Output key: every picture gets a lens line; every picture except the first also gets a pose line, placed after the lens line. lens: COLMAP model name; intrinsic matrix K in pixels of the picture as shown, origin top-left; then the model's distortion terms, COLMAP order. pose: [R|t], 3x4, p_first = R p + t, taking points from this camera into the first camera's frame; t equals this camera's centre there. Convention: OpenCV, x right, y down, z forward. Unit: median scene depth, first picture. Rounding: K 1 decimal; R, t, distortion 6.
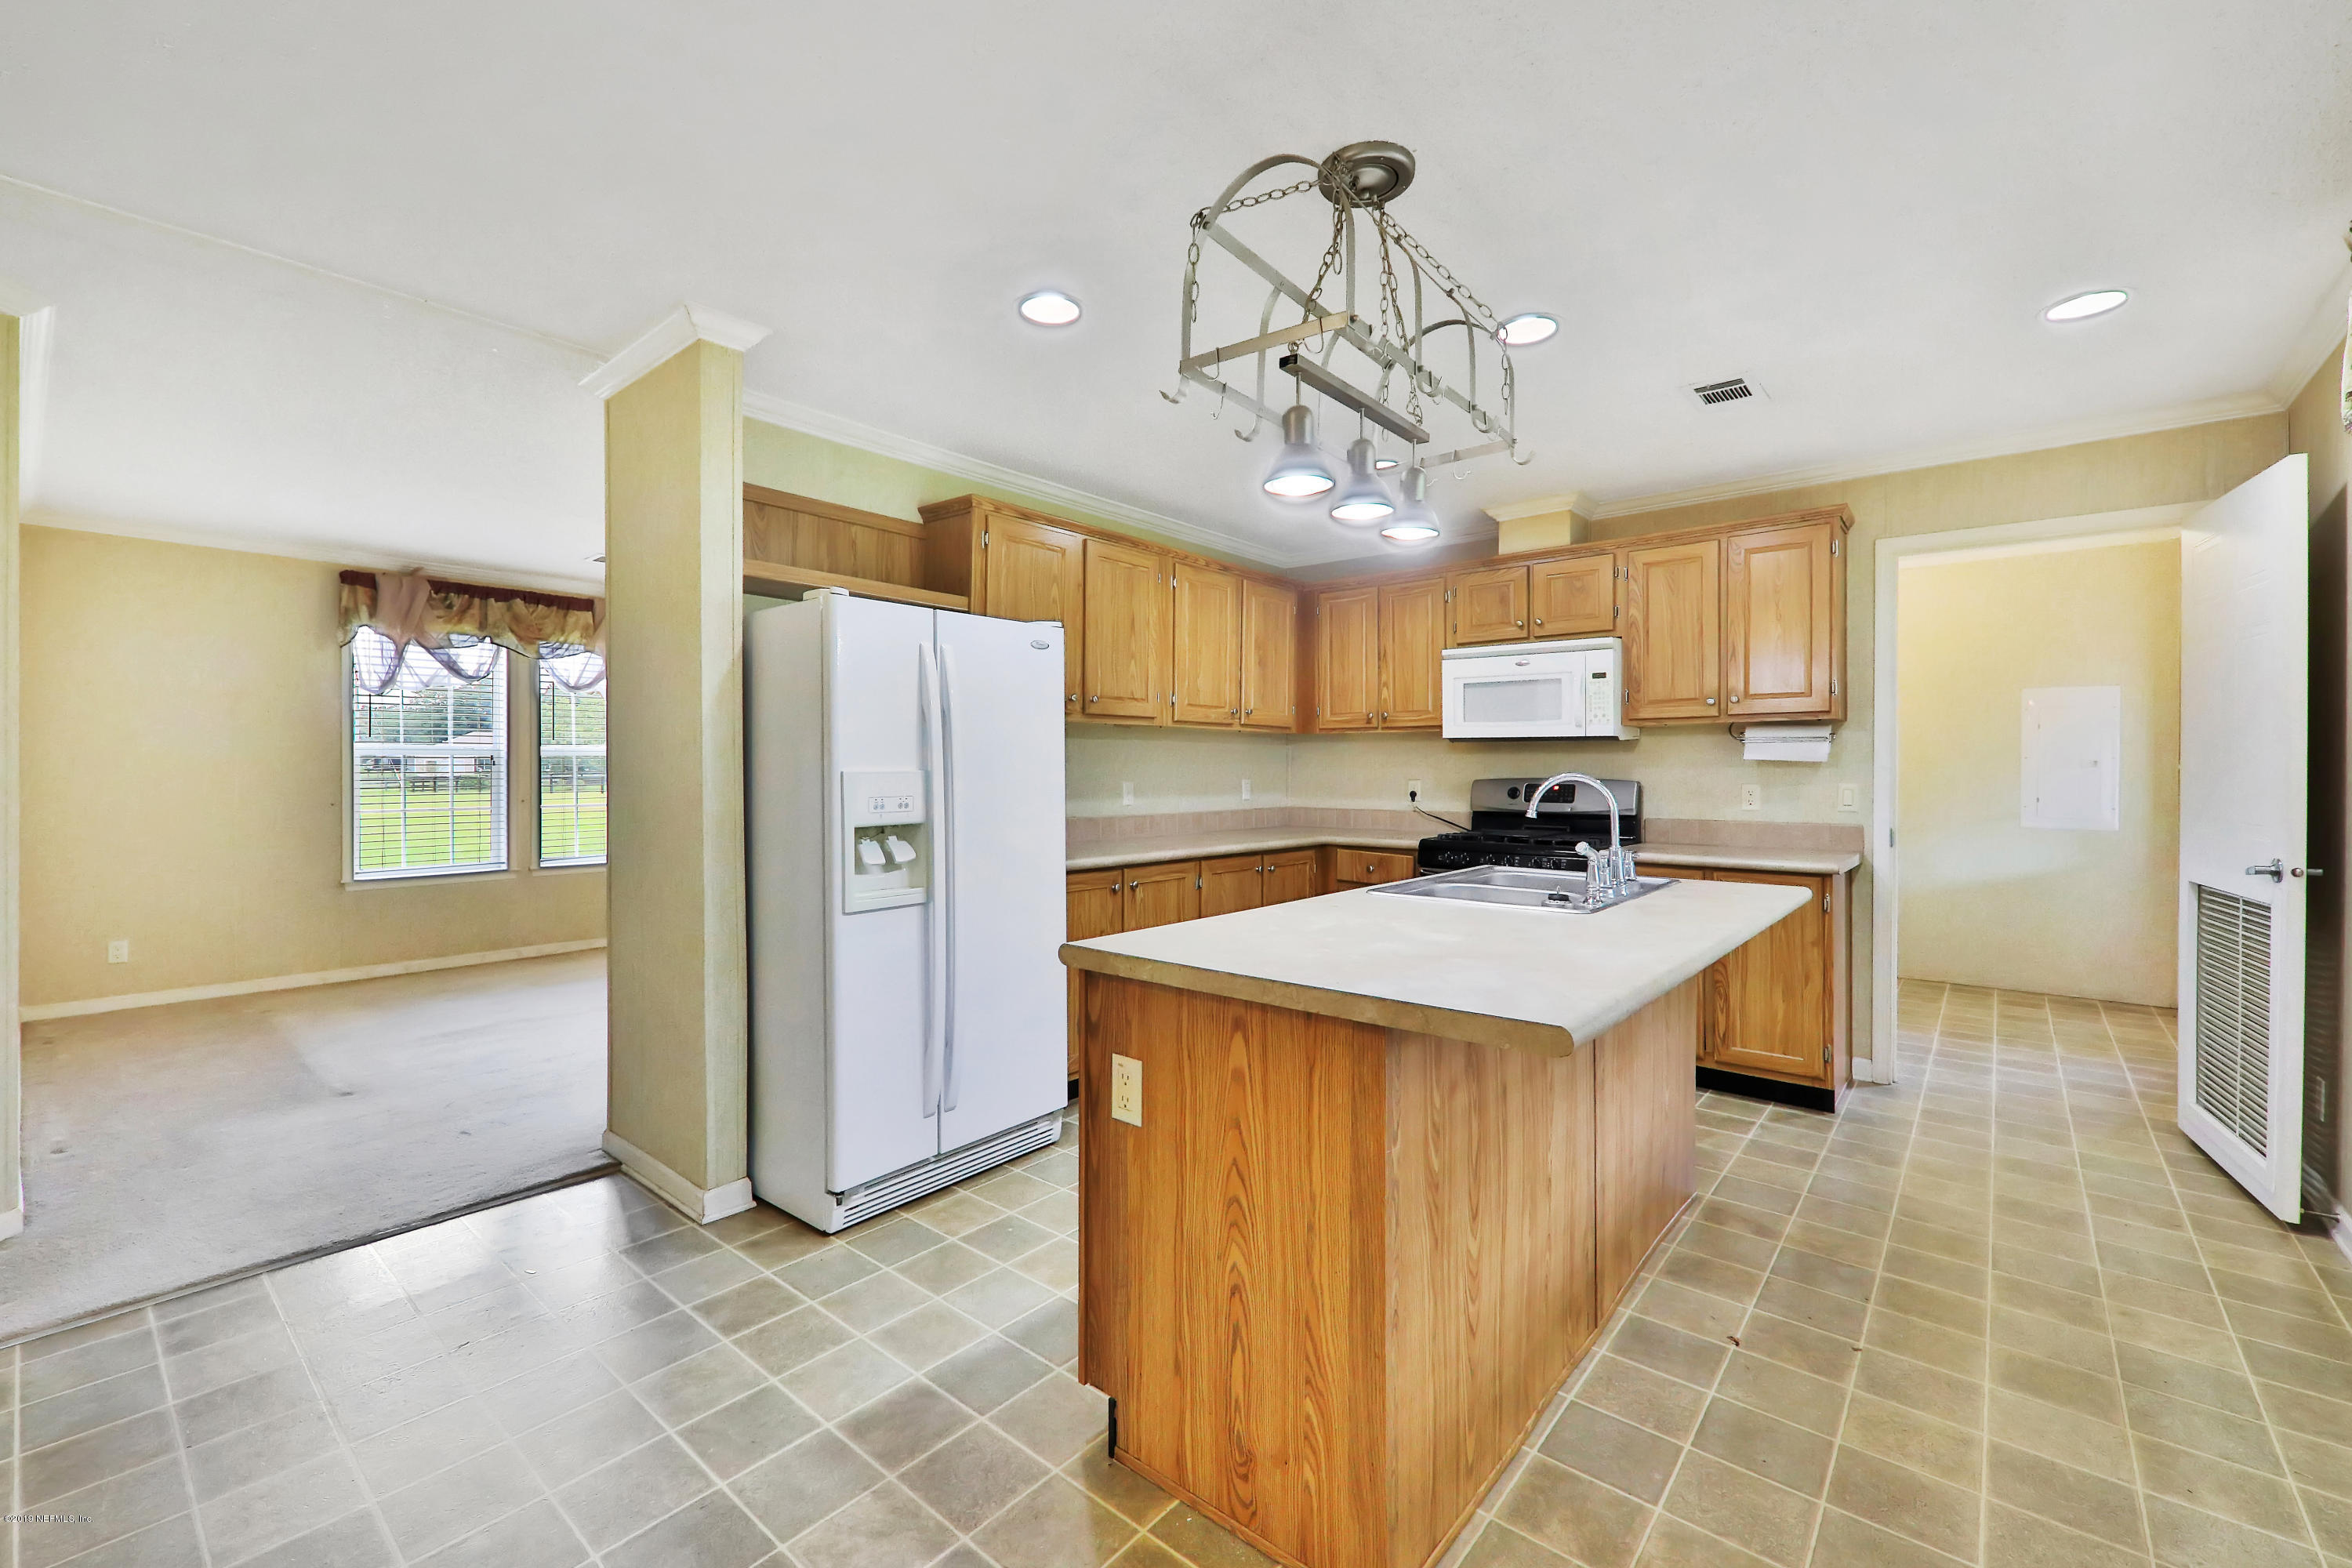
lens RADIAL K [[988.5, 0, 1175.1], [0, 988.5, 772.8], [0, 0, 1]] dist [0.011762, -0.000134]
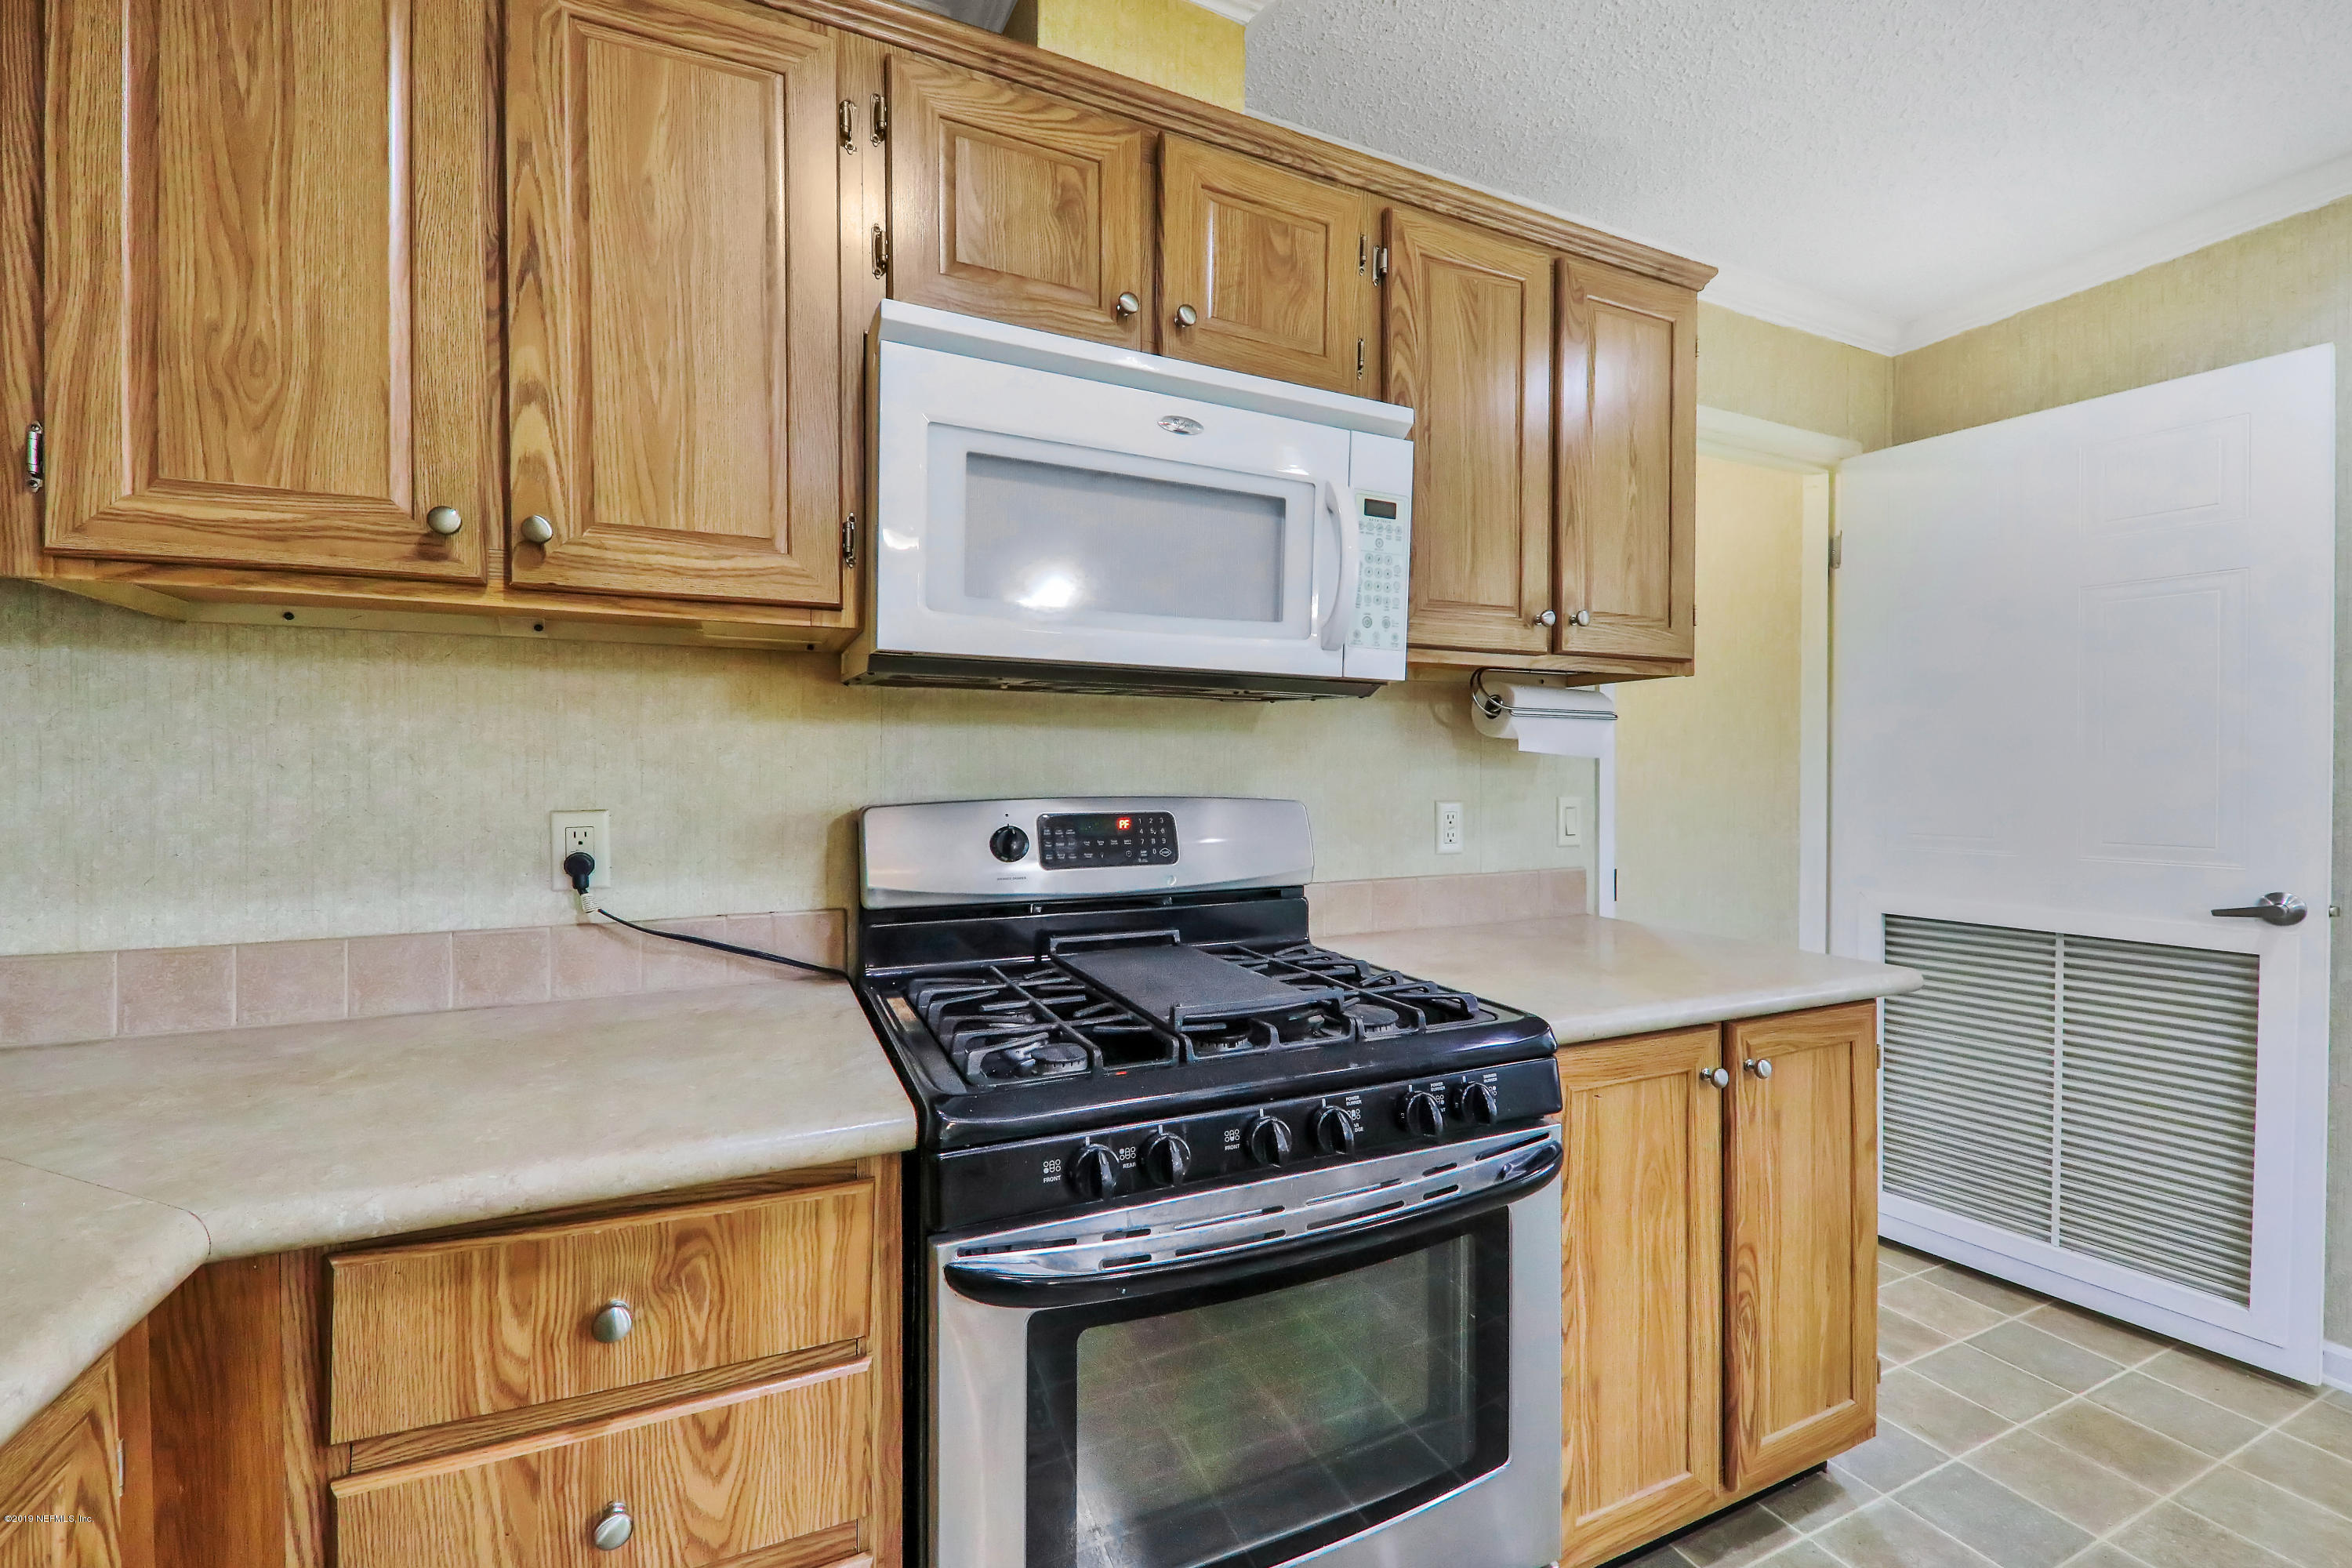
lens RADIAL K [[883.4, 0, 1168.9], [0, 883.4, 778.6], [0, 0, 1]] dist [-0.006734, -0.000016]
pose [[0.413272, -0.010118, 0.910552, 0.117115], [0.006643, 0.999945, 0.008096, -0.004853], [-0.910584, 0.002703, 0.413316, 1.021820]]
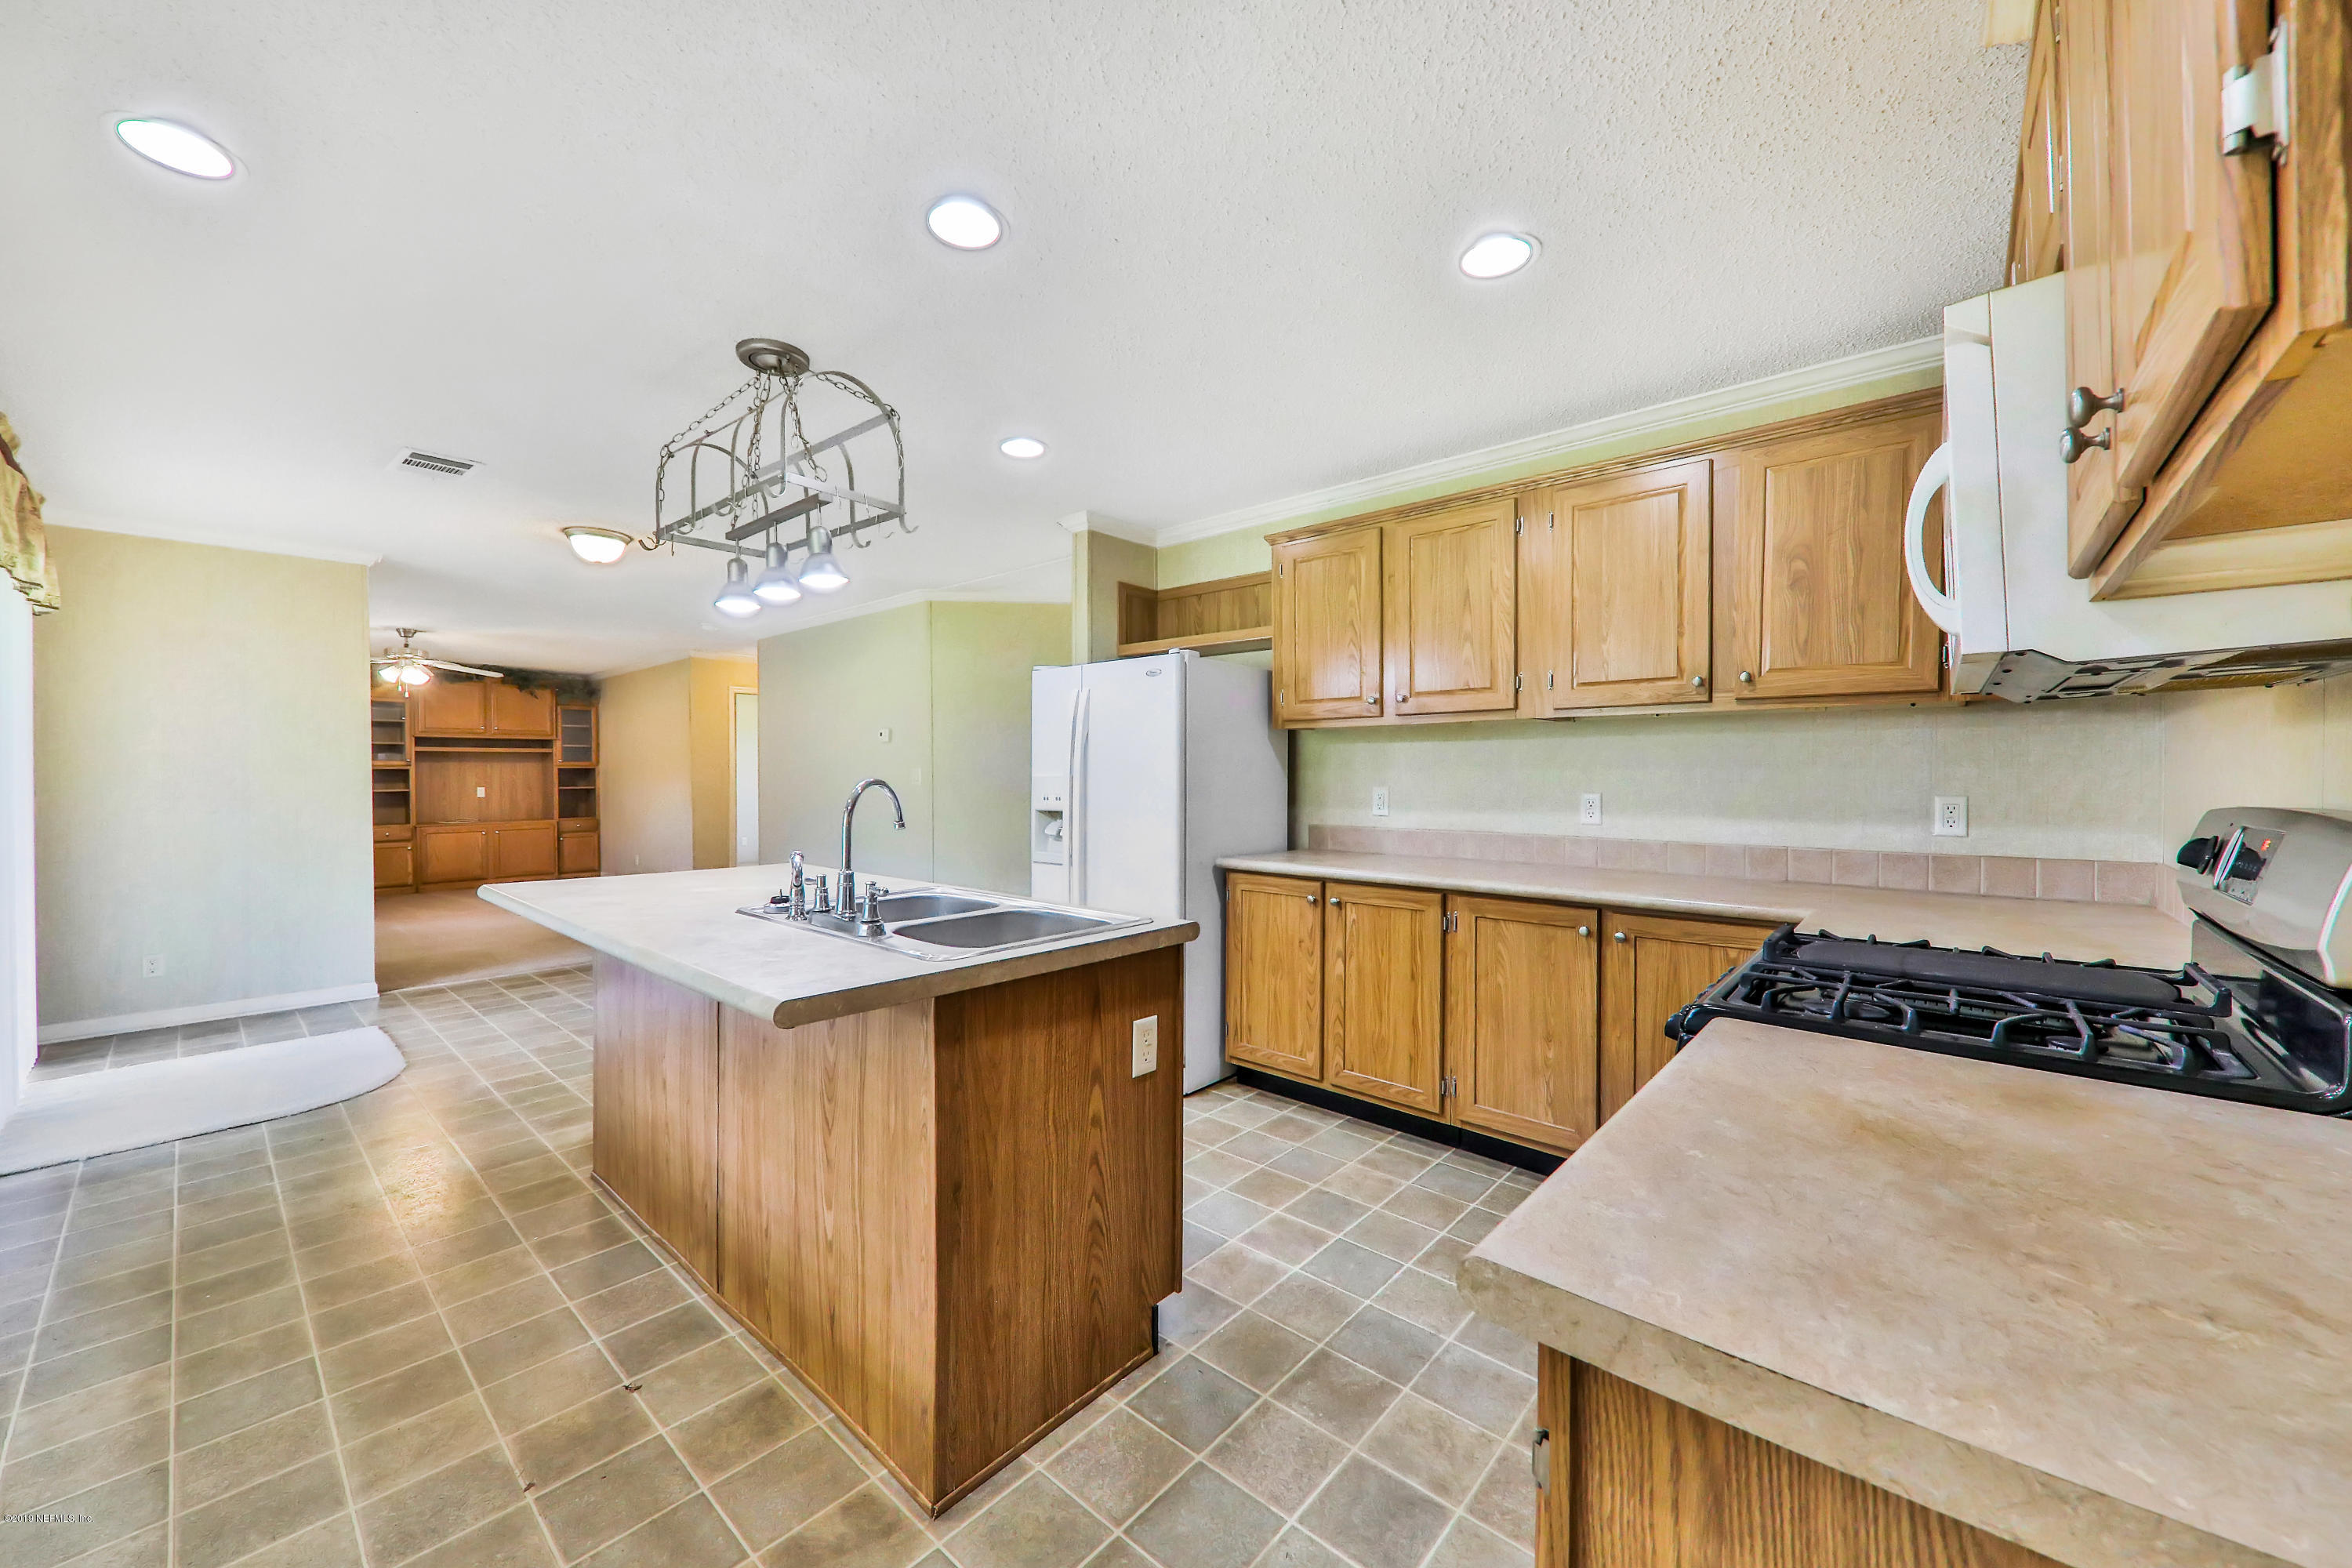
lens RADIAL K [[863.3, 0, 1176.0], [0, 863.3, 784.0], [0, 0, 1]] dist [-0.011725, -0.000023]
pose [[-0.016815, 0.010368, -0.999805, 0.754624], [-0.005018, 0.999933, 0.010454, -0.004165], [0.999846, 0.005192, -0.016762, 0.850867]]
